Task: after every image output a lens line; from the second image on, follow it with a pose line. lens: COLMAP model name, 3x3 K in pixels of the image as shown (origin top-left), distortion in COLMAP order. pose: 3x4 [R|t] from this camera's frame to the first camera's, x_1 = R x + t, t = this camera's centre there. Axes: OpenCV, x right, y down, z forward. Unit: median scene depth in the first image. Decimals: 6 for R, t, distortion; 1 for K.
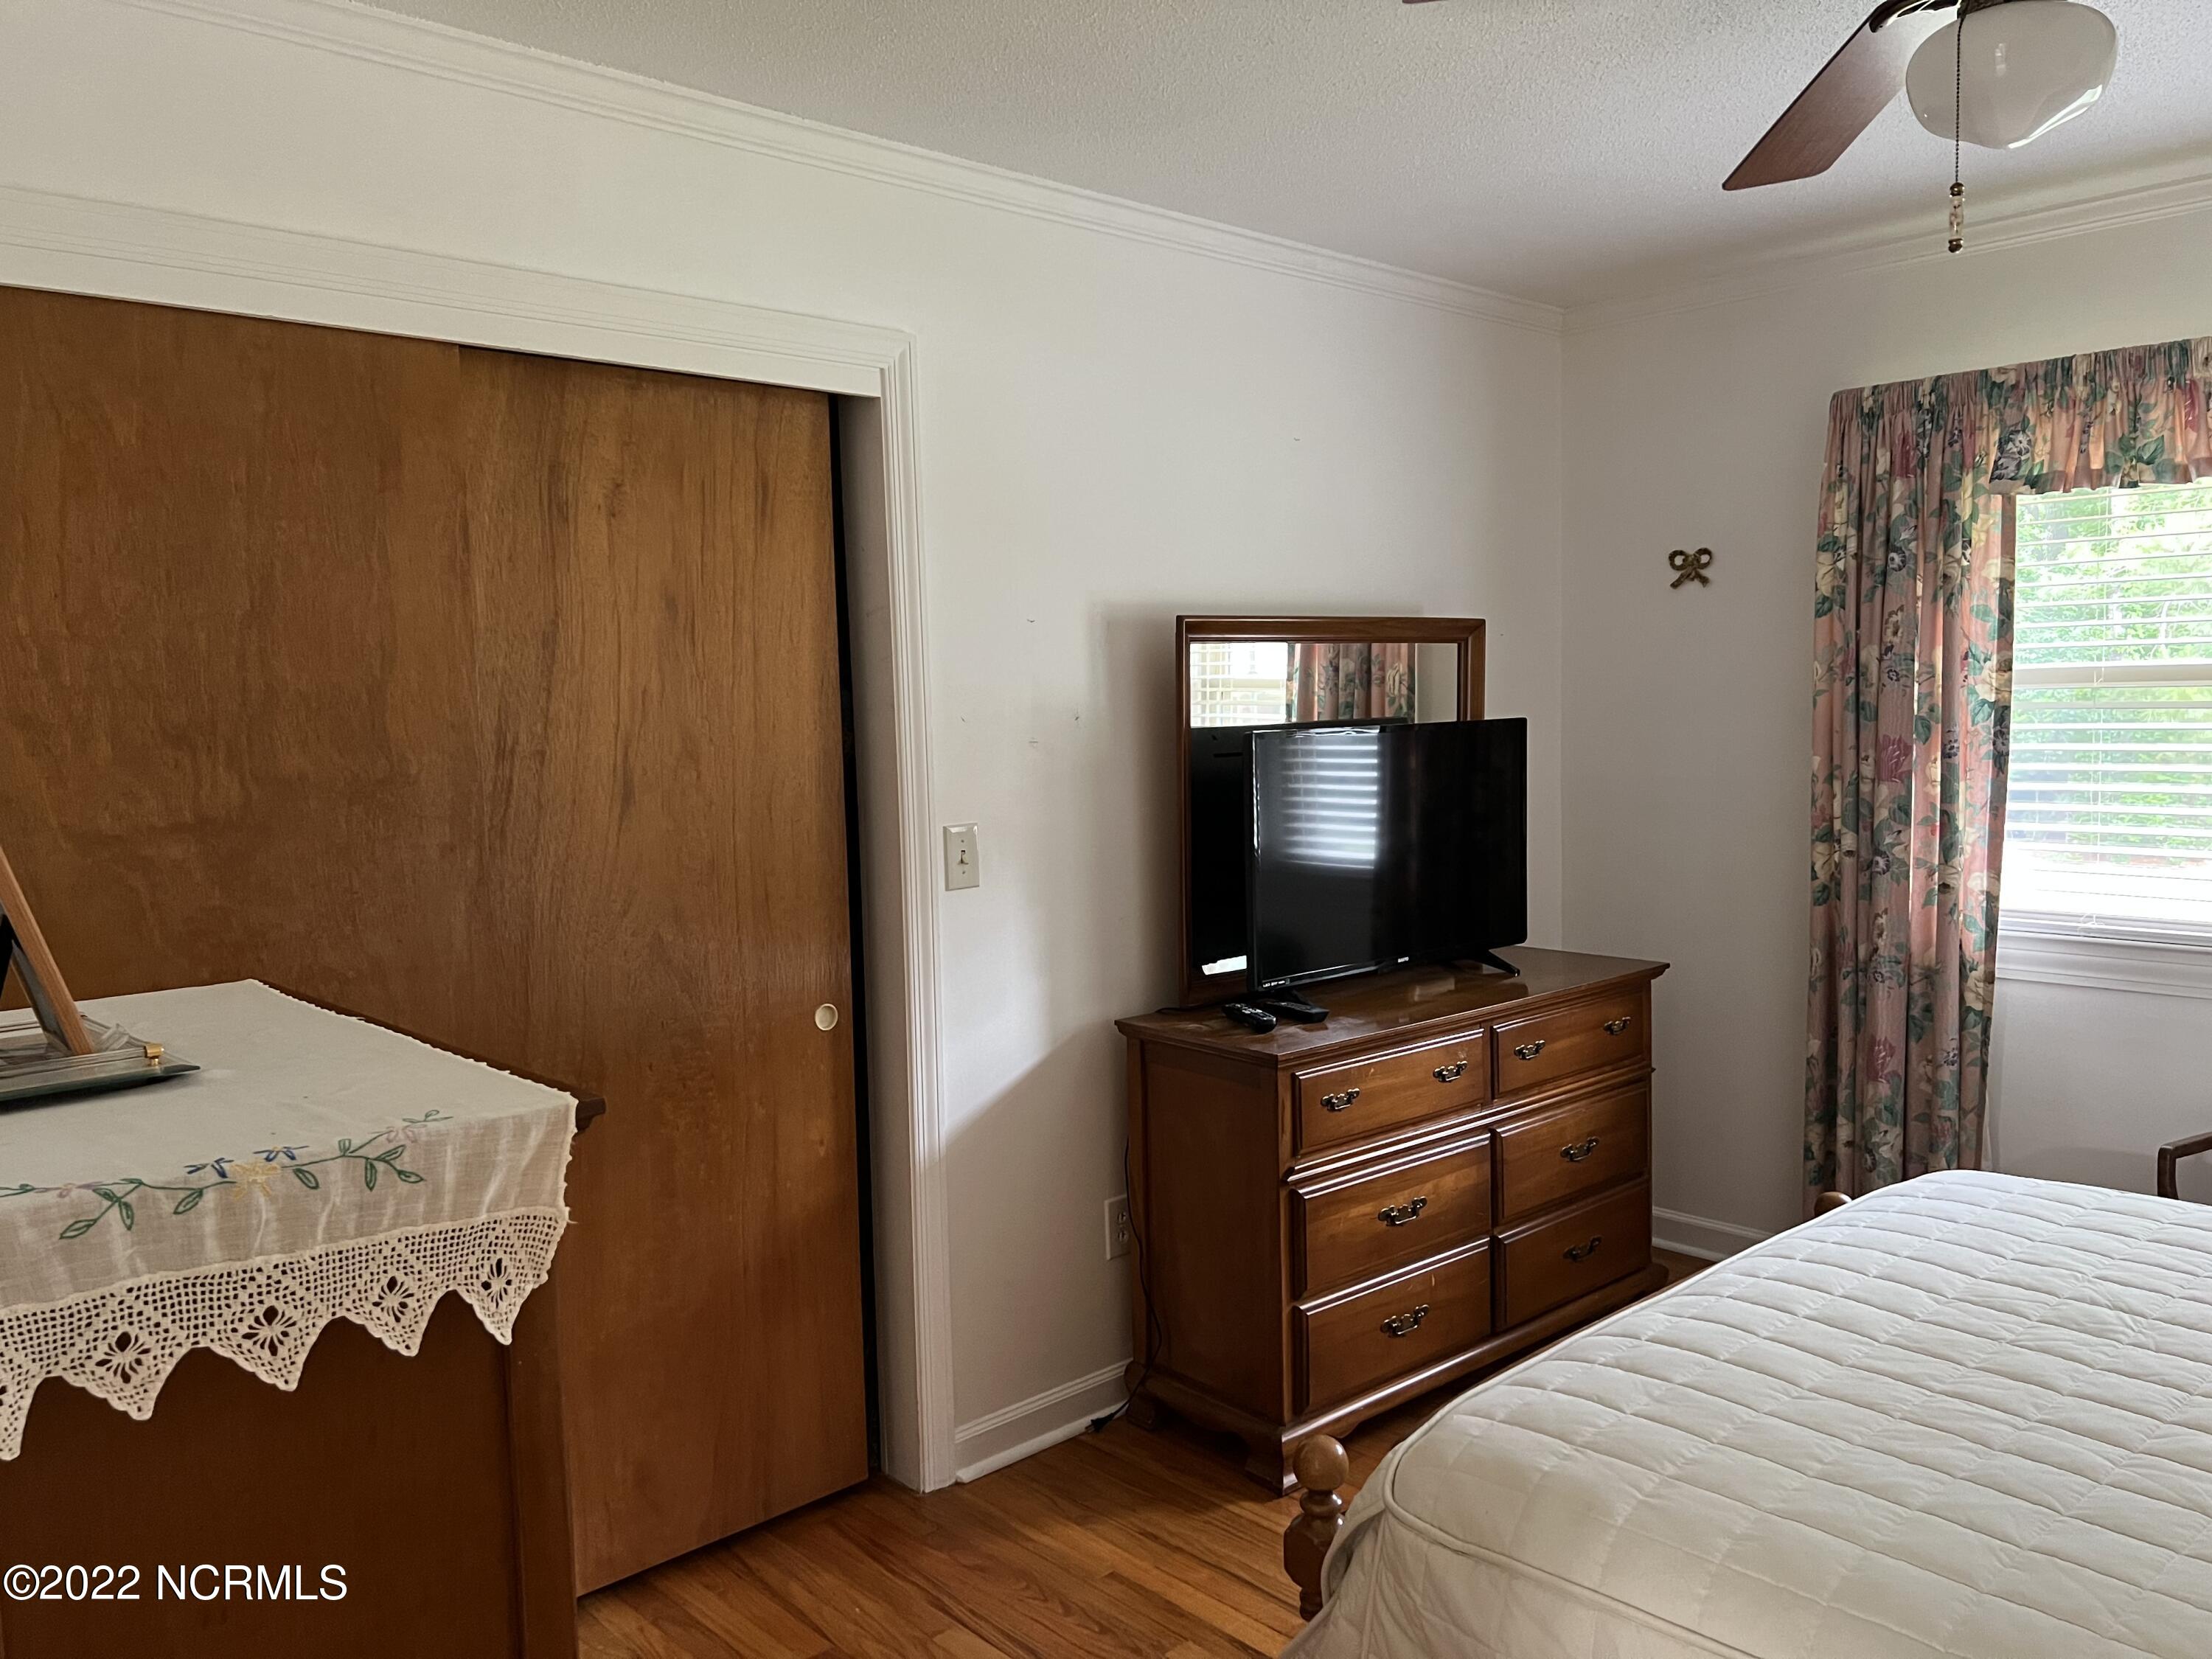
lens RADIAL K [[1621.6, 0, 1106.6], [0, 1621.6, 834.3], [0, 0, 1]] dist [0.024886, -0.038882]
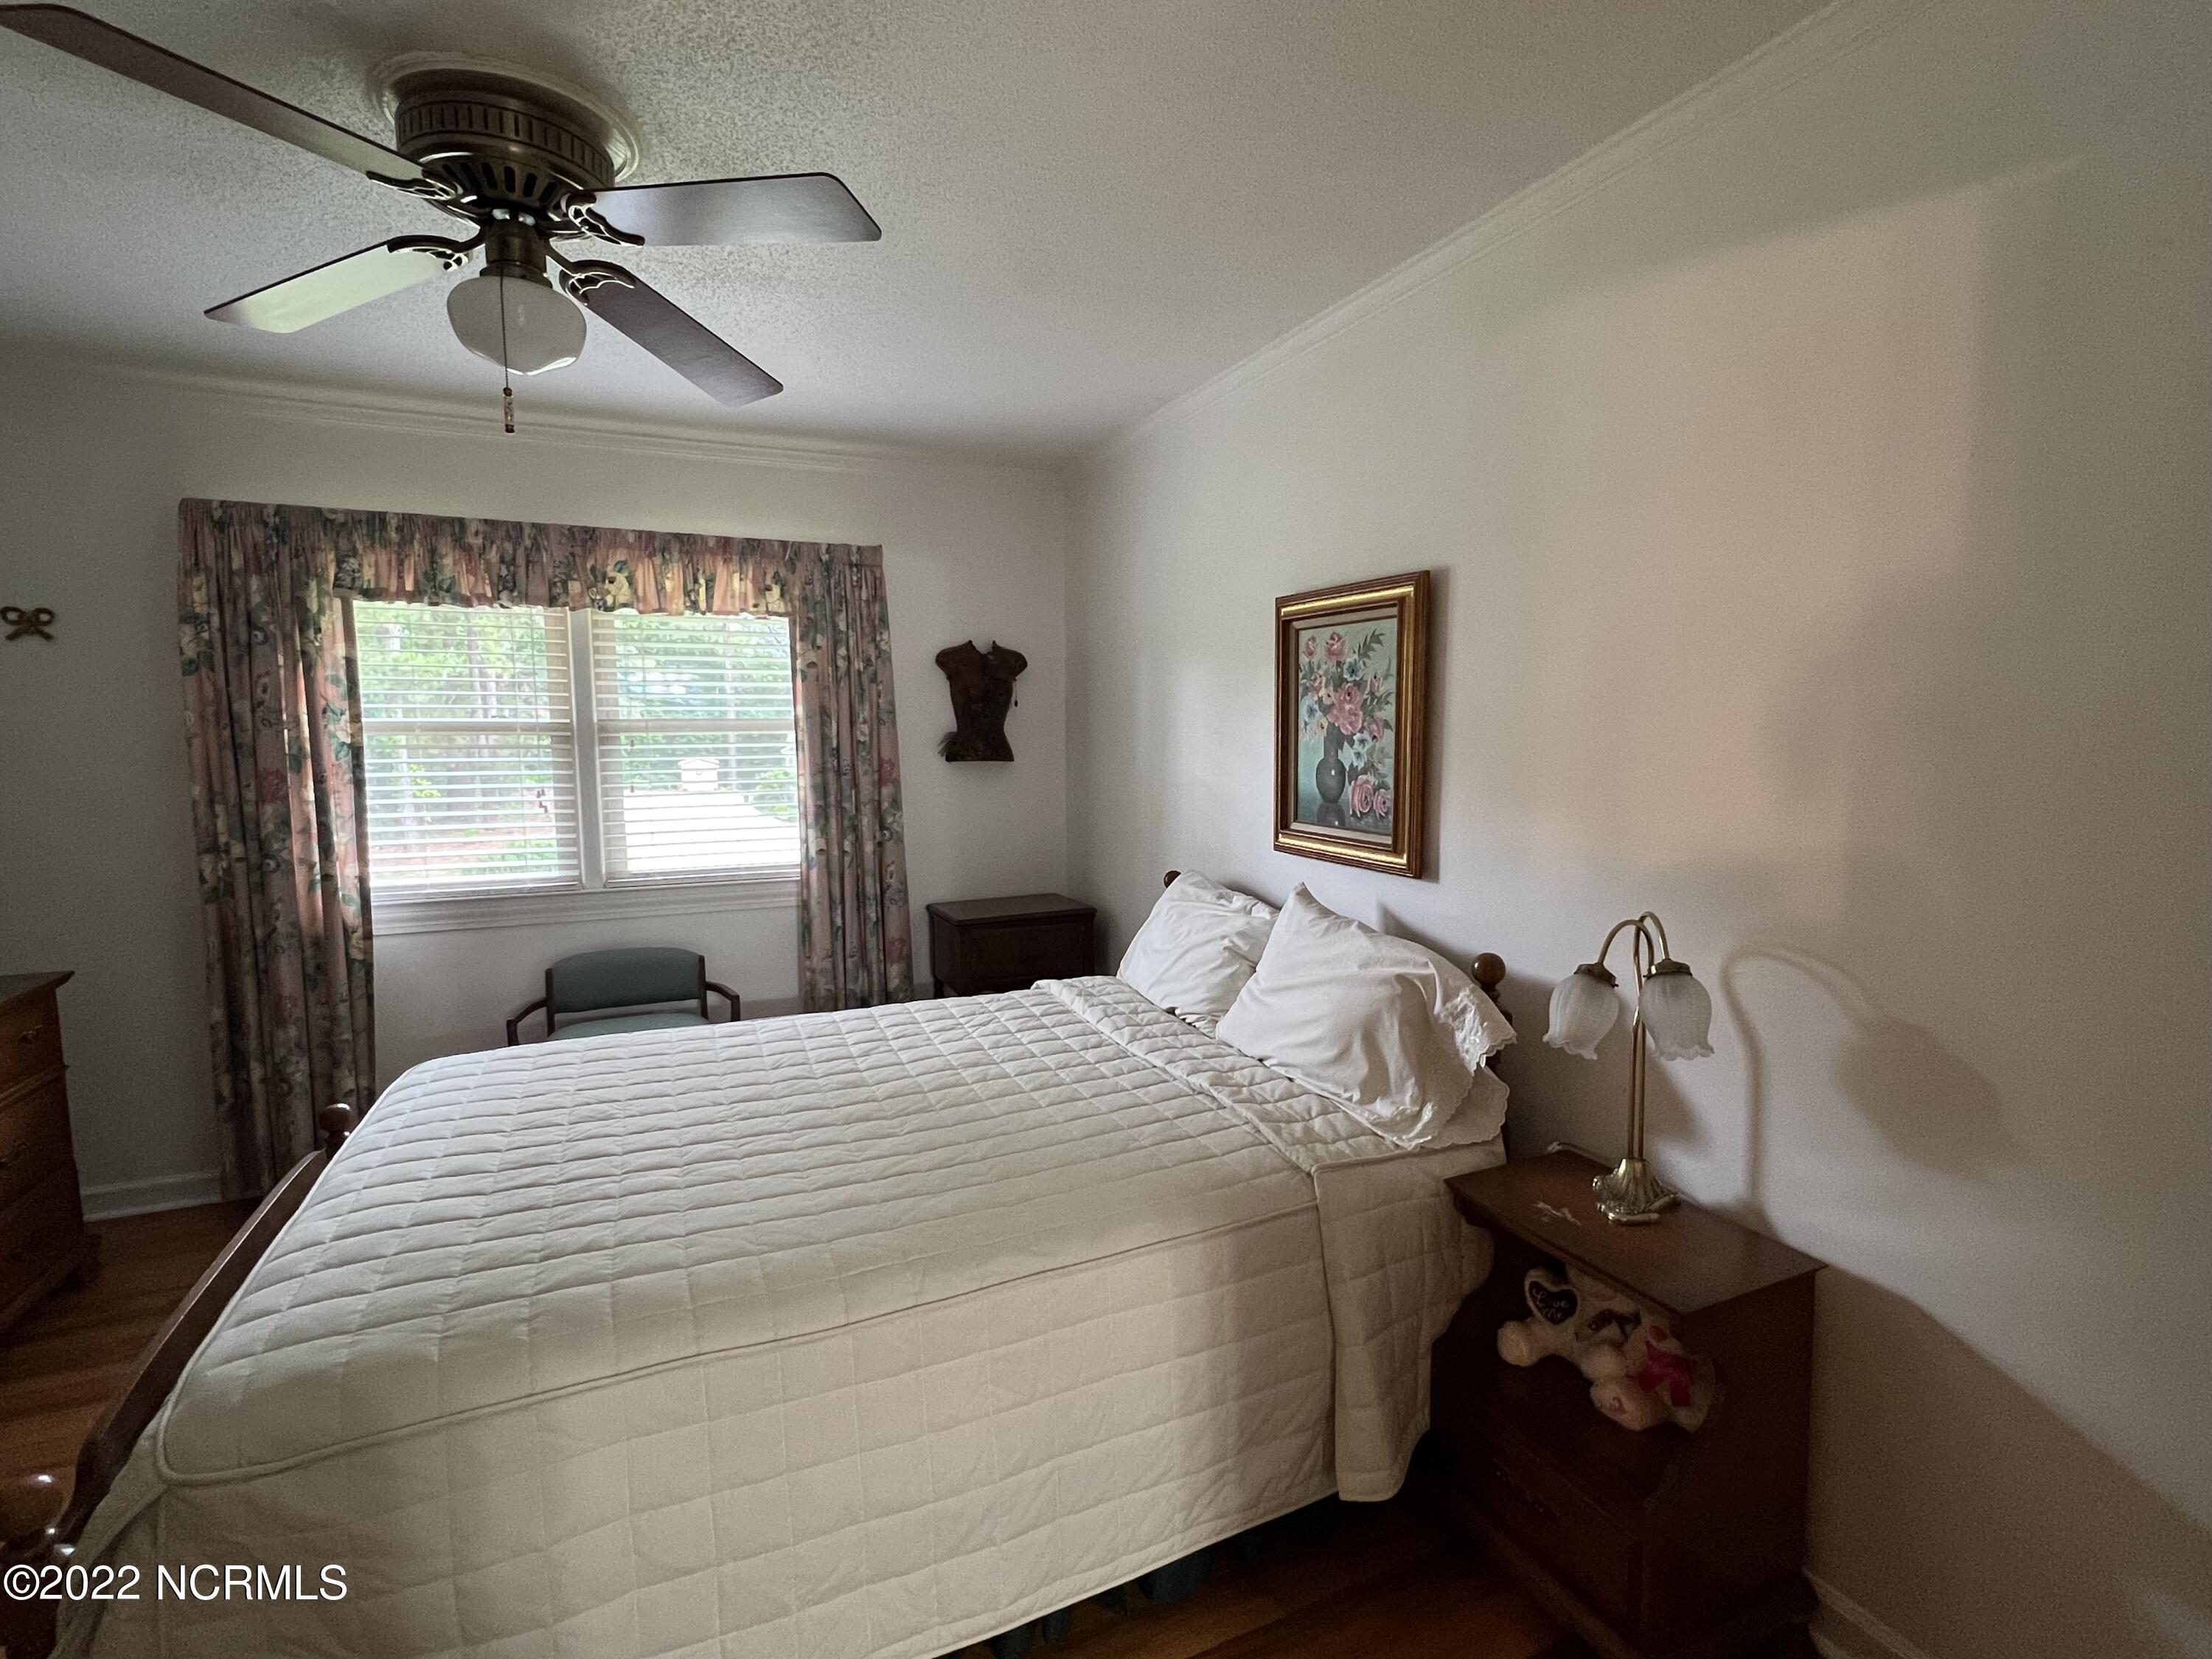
lens RADIAL K [[1036.7, 0, 1105.4], [0, 1036.7, 829.6], [0, 0, 1]] dist [-0.004432, 0.000064]
pose [[0.322456, -0.065642, 0.944306, -0.101302], [0.074512, 0.996257, 0.043809, 0.003296], [-0.943647, 0.056236, 0.326140, 0.082191]]
